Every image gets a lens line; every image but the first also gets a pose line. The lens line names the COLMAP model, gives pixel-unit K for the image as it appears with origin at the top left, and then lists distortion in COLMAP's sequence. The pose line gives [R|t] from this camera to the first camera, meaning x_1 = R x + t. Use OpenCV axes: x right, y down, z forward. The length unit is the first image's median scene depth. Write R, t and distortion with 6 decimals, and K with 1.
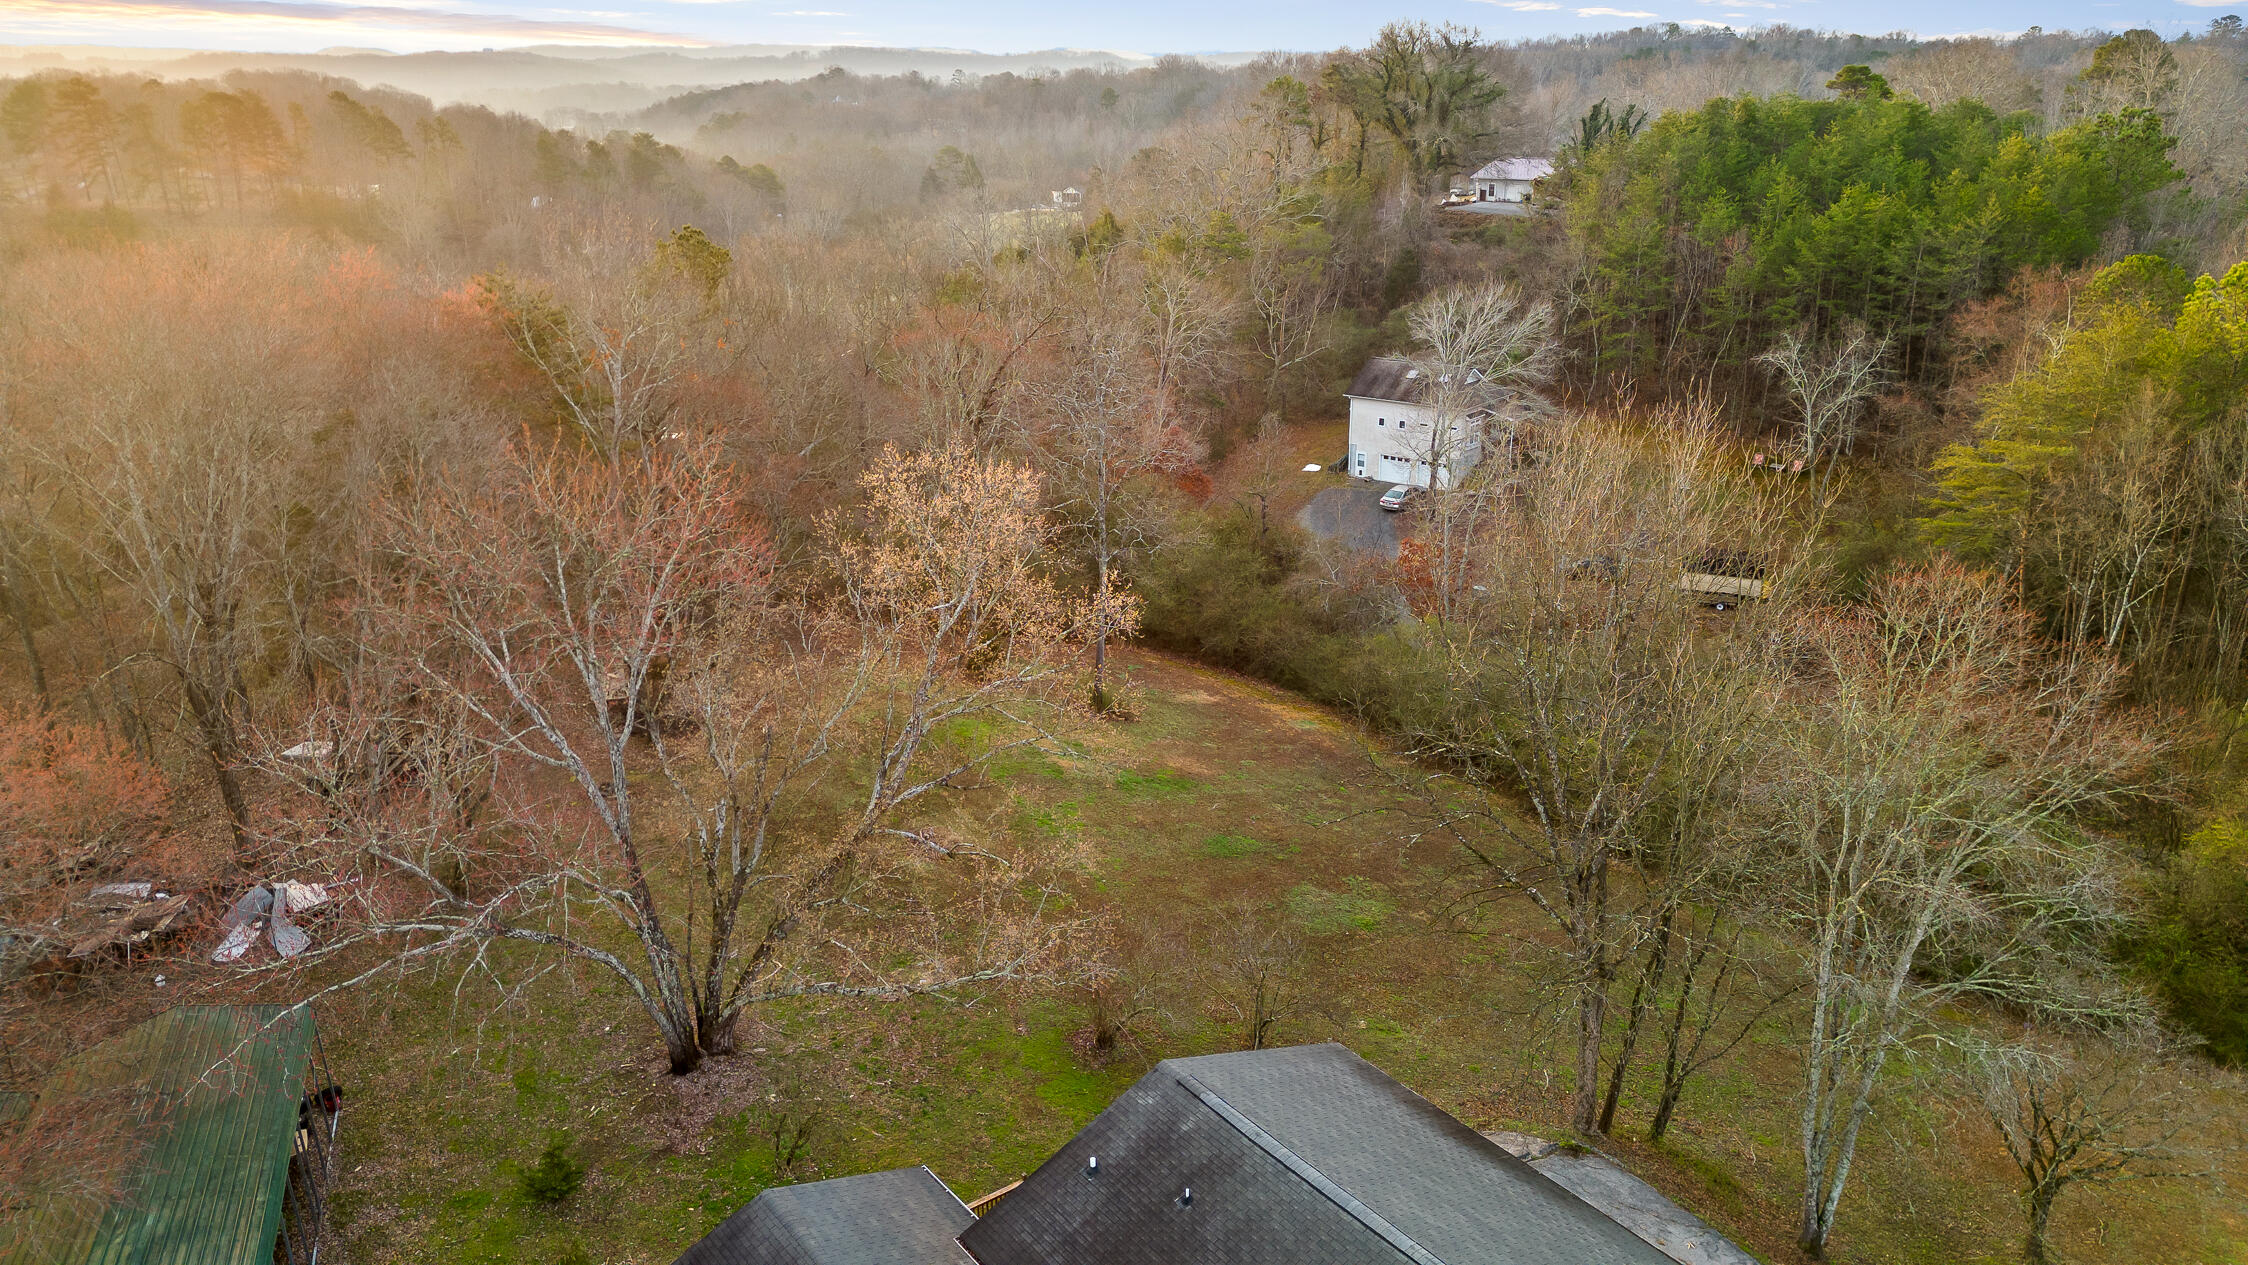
lens RADIAL K [[1569.8, 0, 1118.0], [0, 1569.8, 653.5], [0, 0, 1]] dist [0.083014, -0.076920]
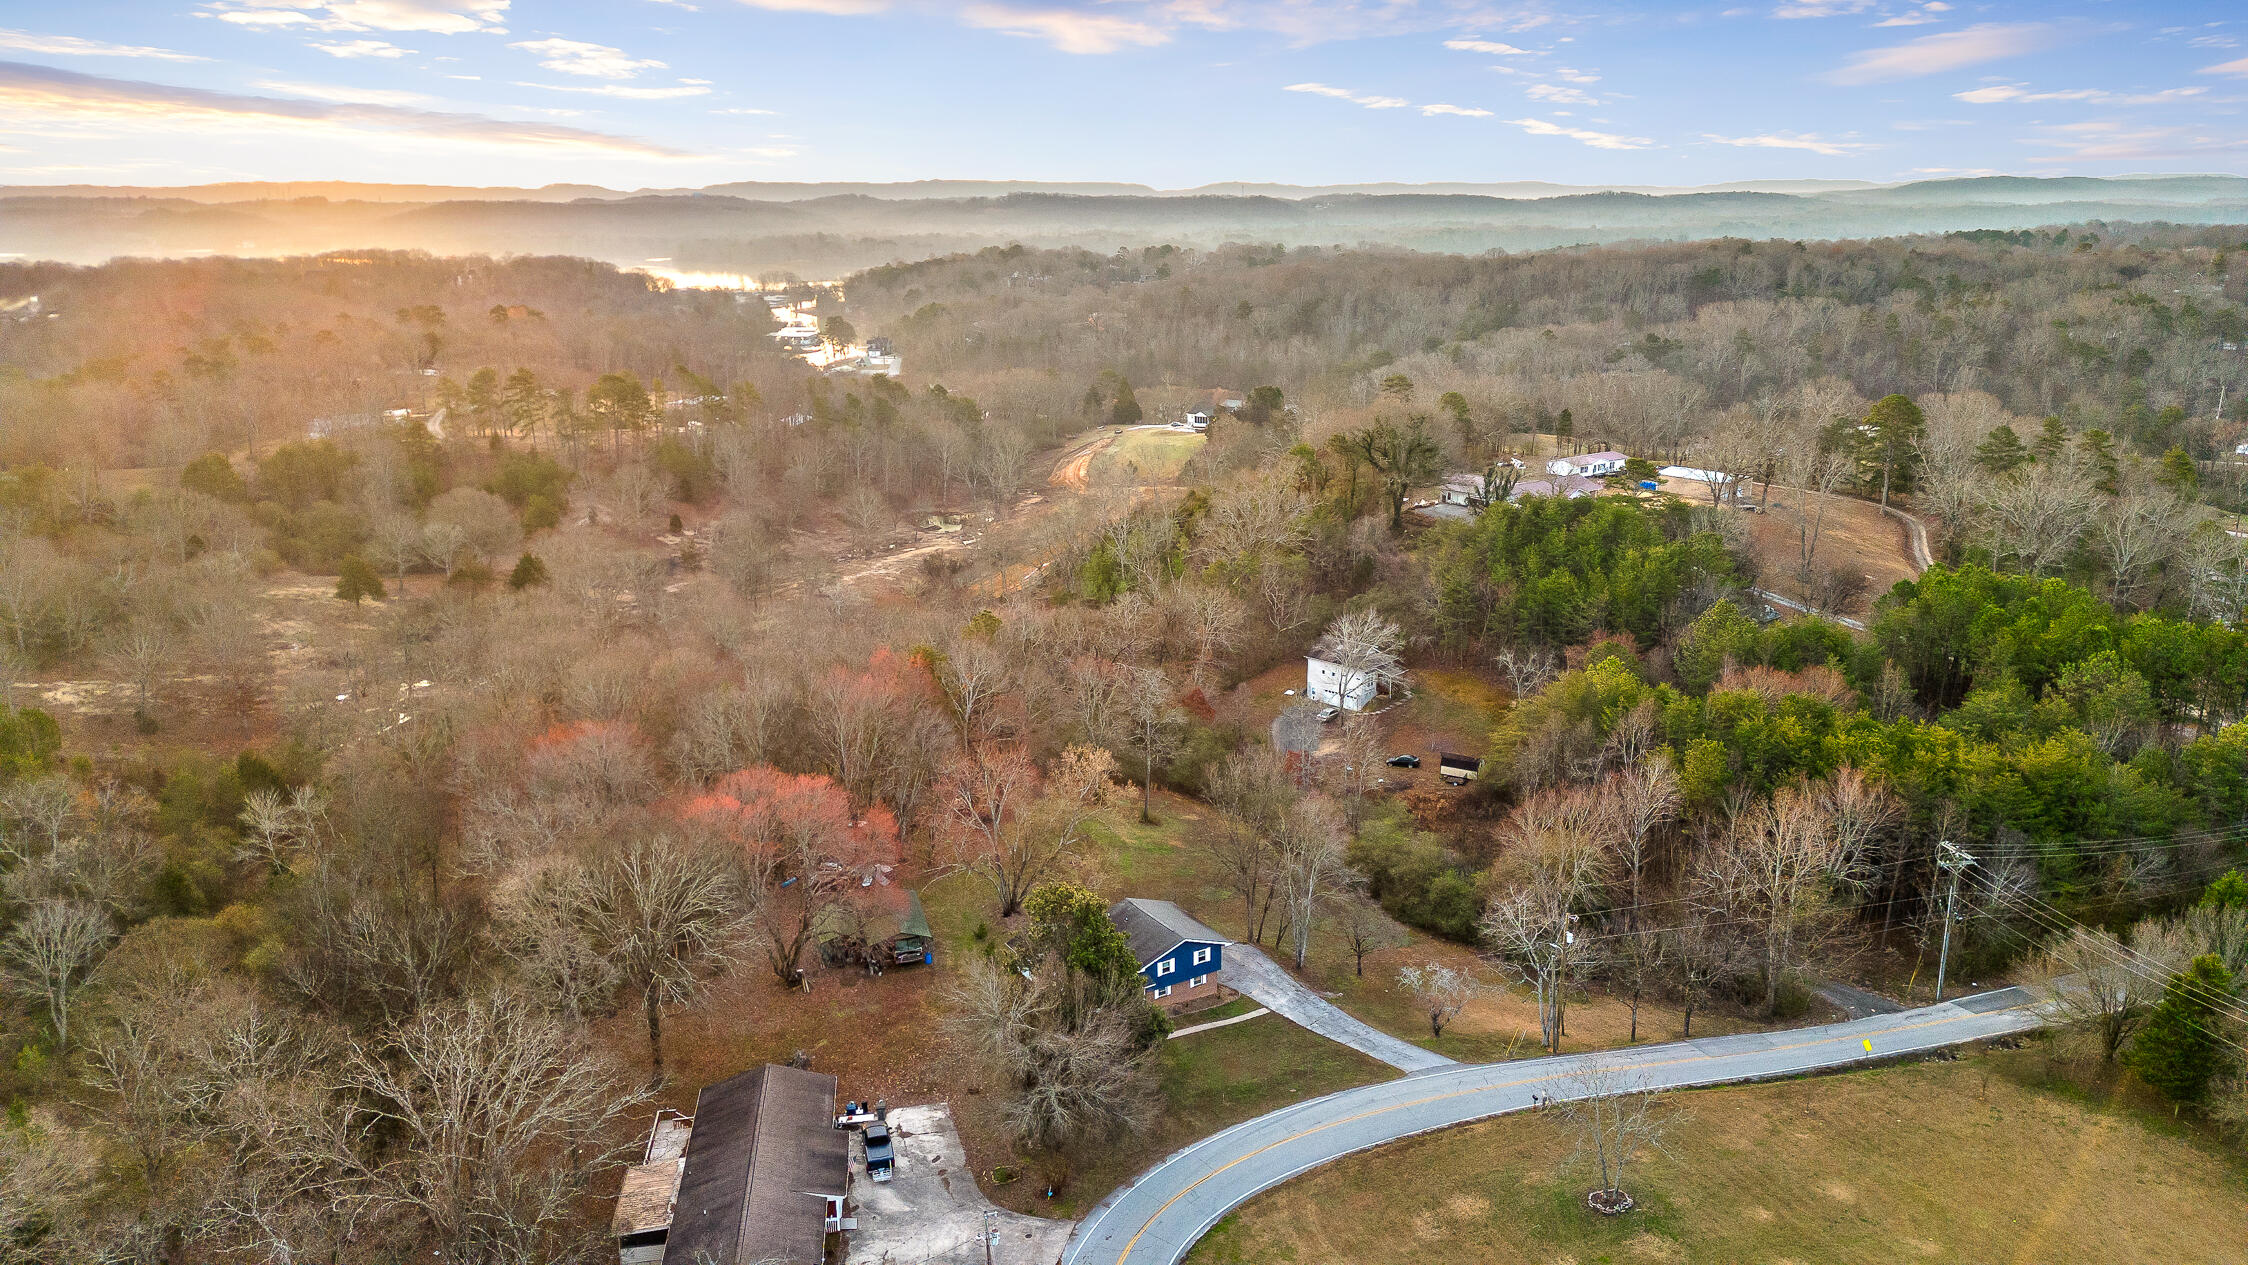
lens RADIAL K [[1569.8, 0, 1124.9], [0, 1569.8, 649.8], [0, 0, 1]] dist [0.083014, -0.076920]
pose [[0.995485, 0.027965, -0.090703, 0.102525], [-0.034626, 0.996752, -0.072711, -0.030320], [0.088375, 0.075524, 0.993220, -0.880095]]
